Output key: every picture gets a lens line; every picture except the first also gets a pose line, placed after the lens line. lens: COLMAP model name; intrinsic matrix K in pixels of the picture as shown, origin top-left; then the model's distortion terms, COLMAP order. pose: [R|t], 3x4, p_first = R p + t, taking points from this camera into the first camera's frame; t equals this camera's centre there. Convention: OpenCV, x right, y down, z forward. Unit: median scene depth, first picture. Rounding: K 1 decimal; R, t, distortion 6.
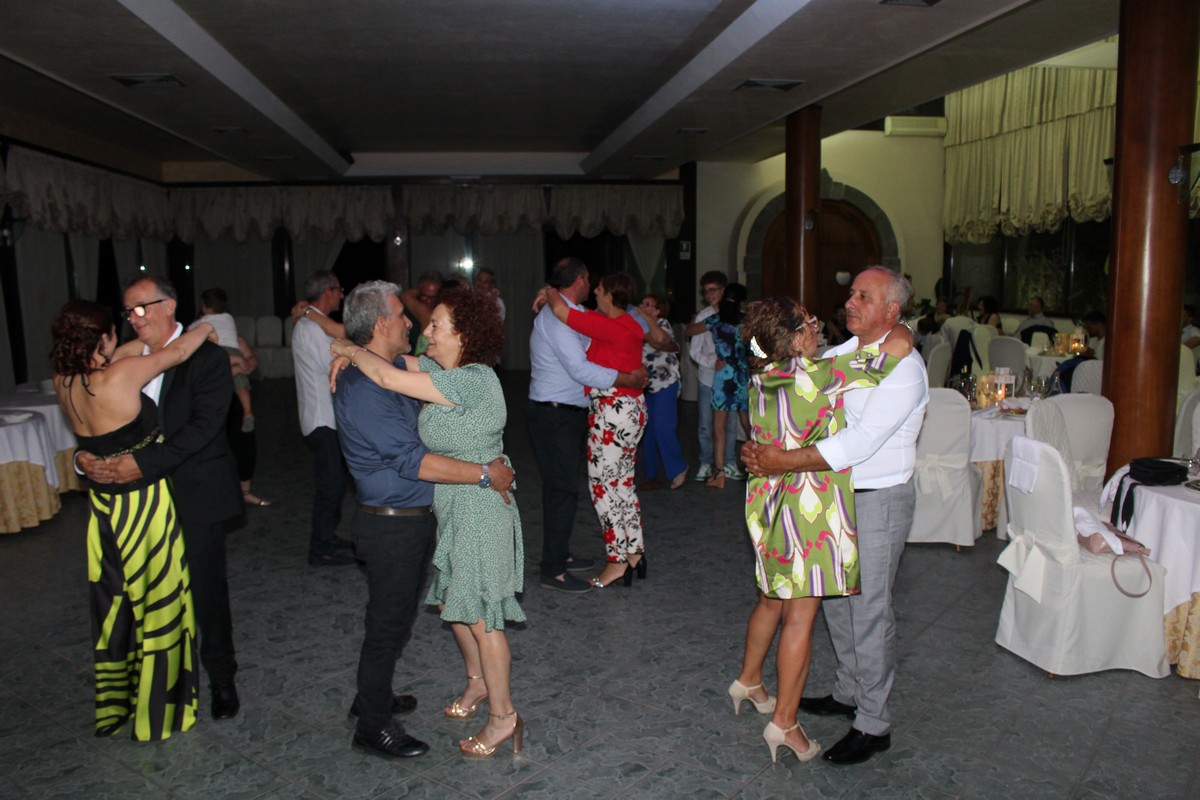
lens RADIAL K [[989.2, 0, 603.3], [0, 989.2, 404.5], [0, 0, 1]] dist [-0.155362, 0.126621]
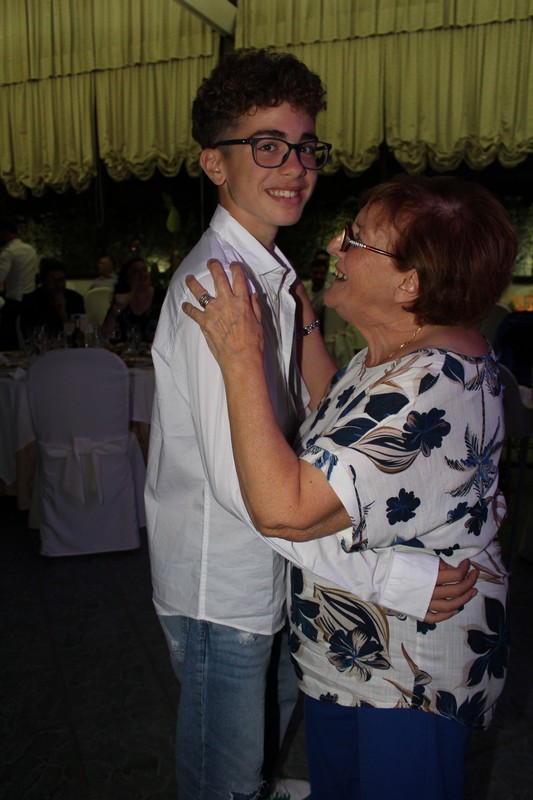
lens RADIAL K [[659.4, 0, 270.7], [0, 659.4, 404.8], [0, 0, 1]] dist [-0.155362, 0.126621]
pose [[0.482885, -0.192167, 0.854338, -0.041255], [0.117596, 0.981018, 0.154194, -0.041169], [-0.867752, 0.026009, 0.496316, 0.478499]]
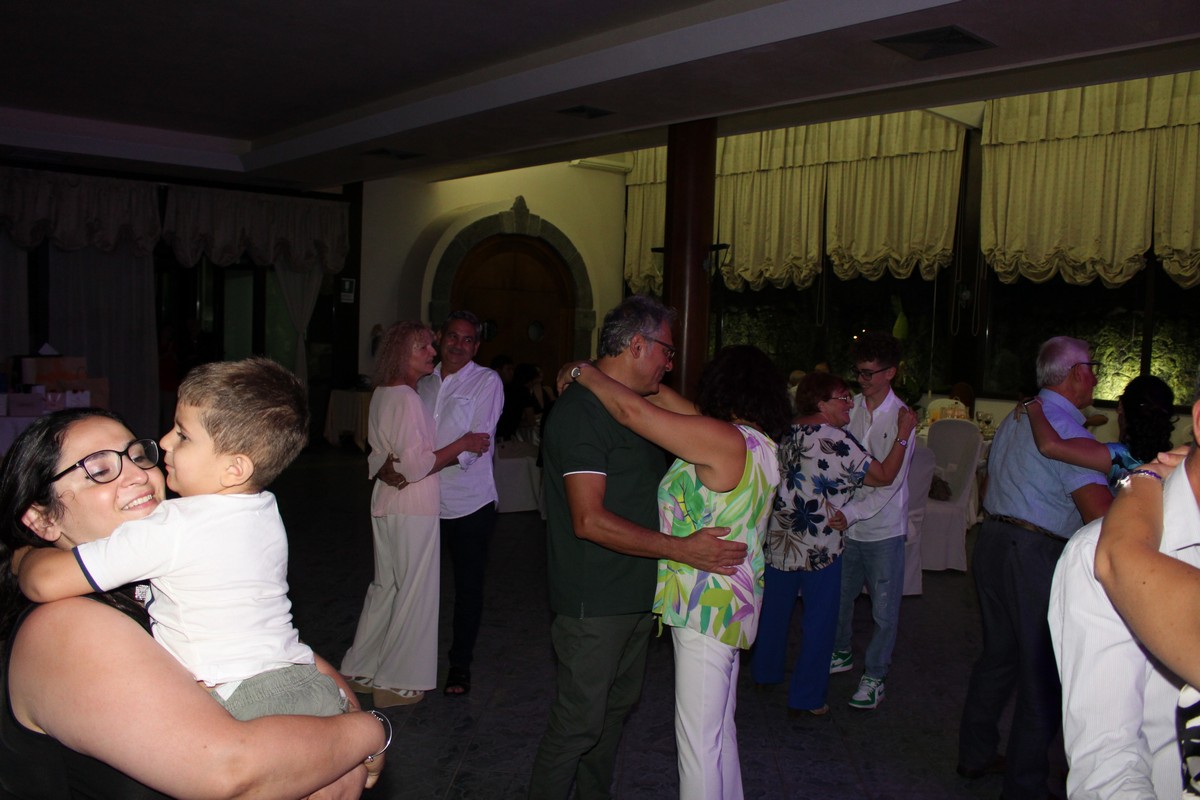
lens RADIAL K [[989.2, 0, 601.0], [0, 989.2, 413.8], [0, 0, 1]] dist [-0.155362, 0.126621]
pose [[0.831509, -0.013995, 0.555336, -0.189411], [0.035618, 0.998969, -0.028157, -0.041028], [-0.554369, 0.043193, 0.831149, 0.324967]]
